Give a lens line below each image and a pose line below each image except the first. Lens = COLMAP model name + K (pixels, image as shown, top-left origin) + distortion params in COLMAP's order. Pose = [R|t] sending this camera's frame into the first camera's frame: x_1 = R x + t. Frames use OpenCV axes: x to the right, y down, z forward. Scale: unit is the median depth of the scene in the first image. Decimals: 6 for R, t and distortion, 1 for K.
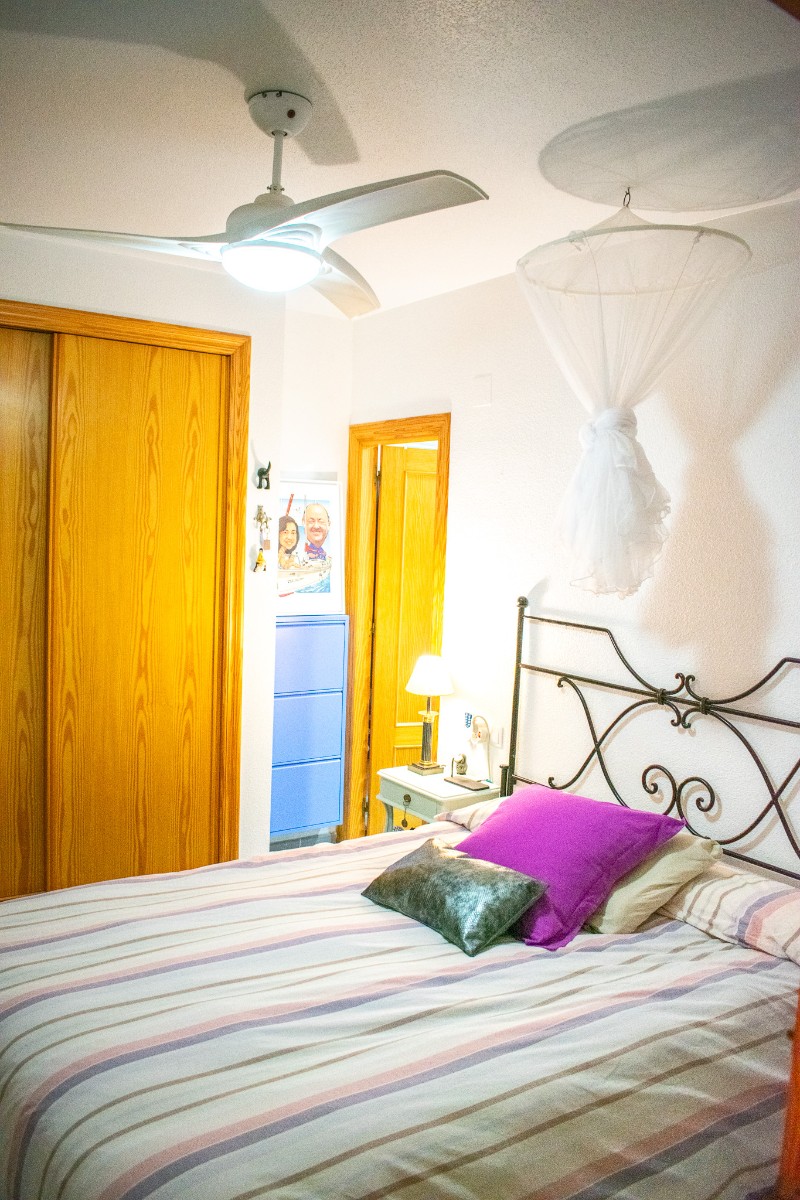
lens RADIAL K [[964.5, 0, 416.0], [0, 964.5, 600.6], [0, 0, 1]] dist [-0.098378, 0.017966]
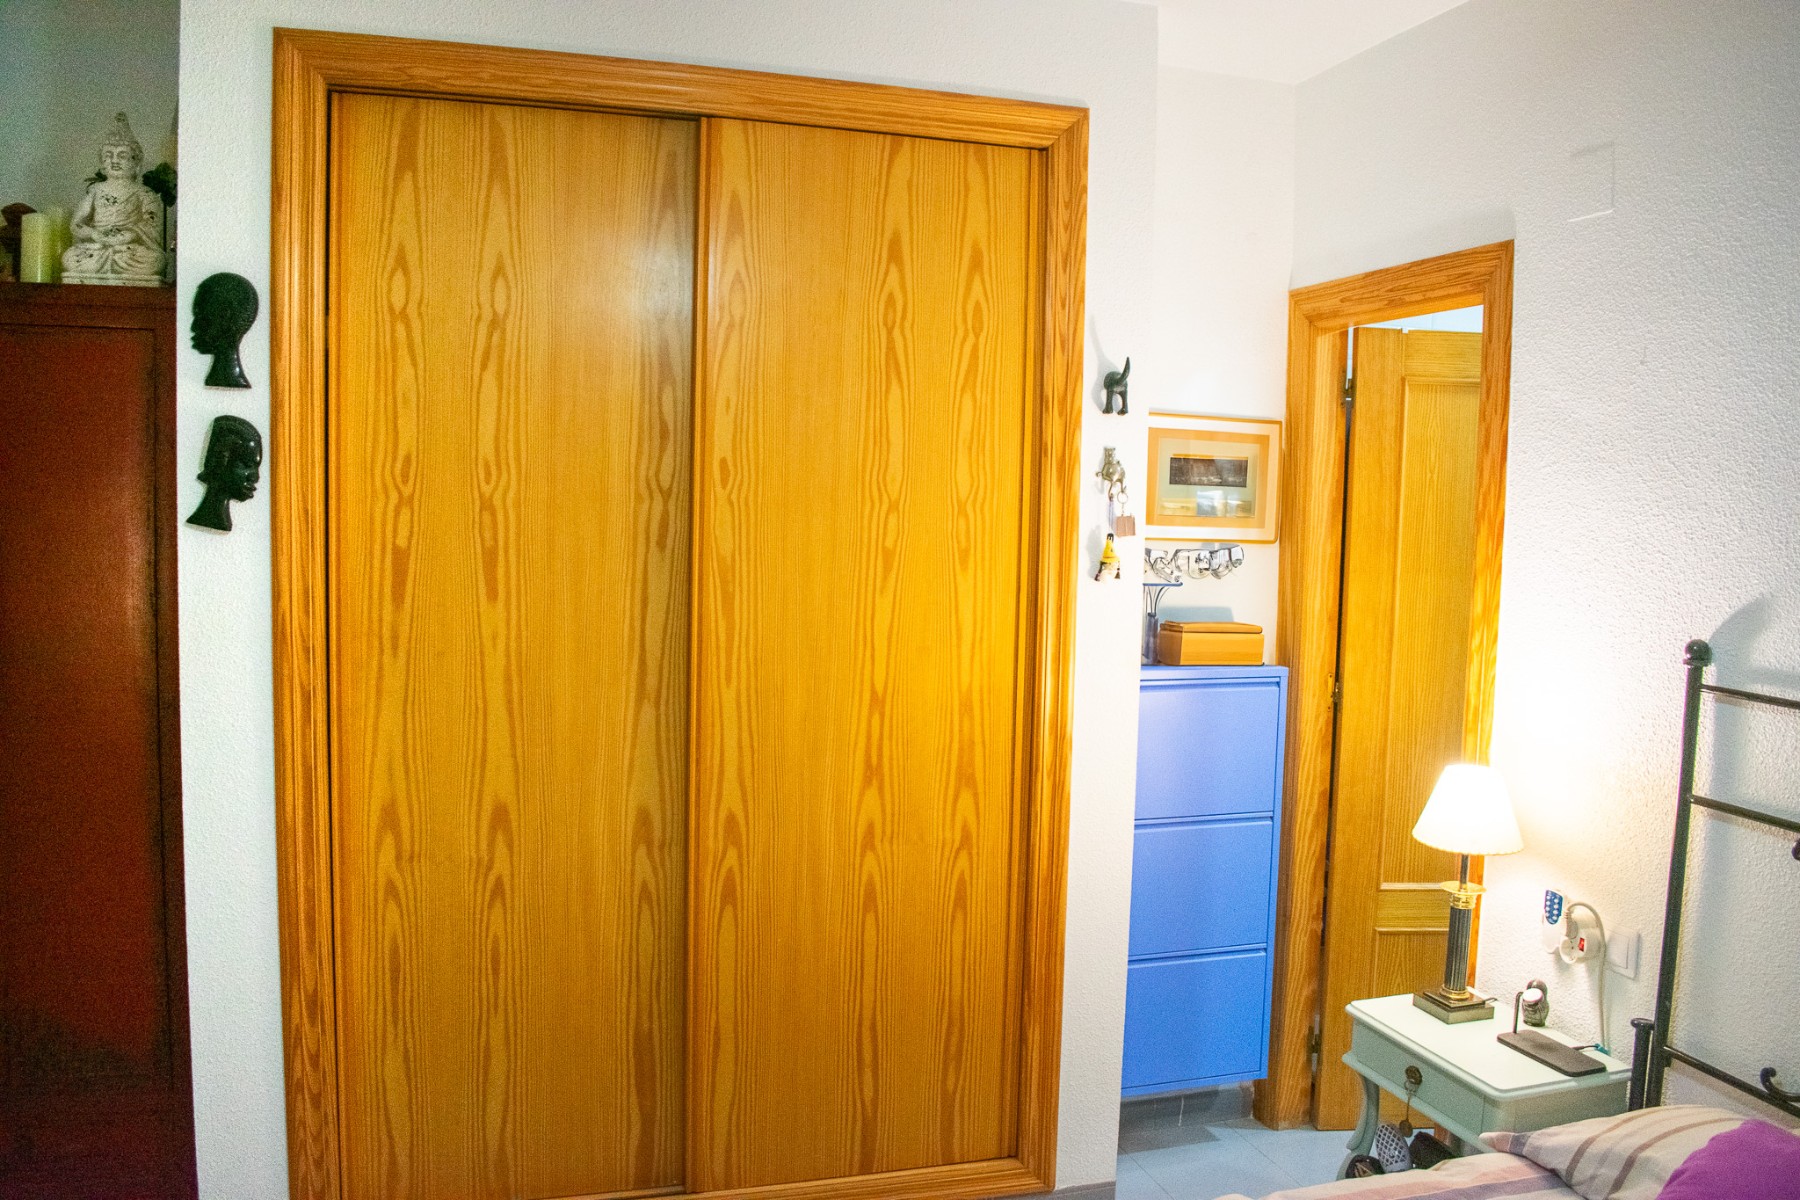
lens RADIAL K [[1446.7, 0, 900.0], [0, 1446.7, 600.0], [0, 0, 1]] dist [-0.098378, 0.017966]
pose [[0.947742, 0.006602, -0.318968, -0.026924], [-0.010302, 0.999898, -0.009913, -0.011894], [0.318870, 0.012680, 0.947714, 0.268628]]
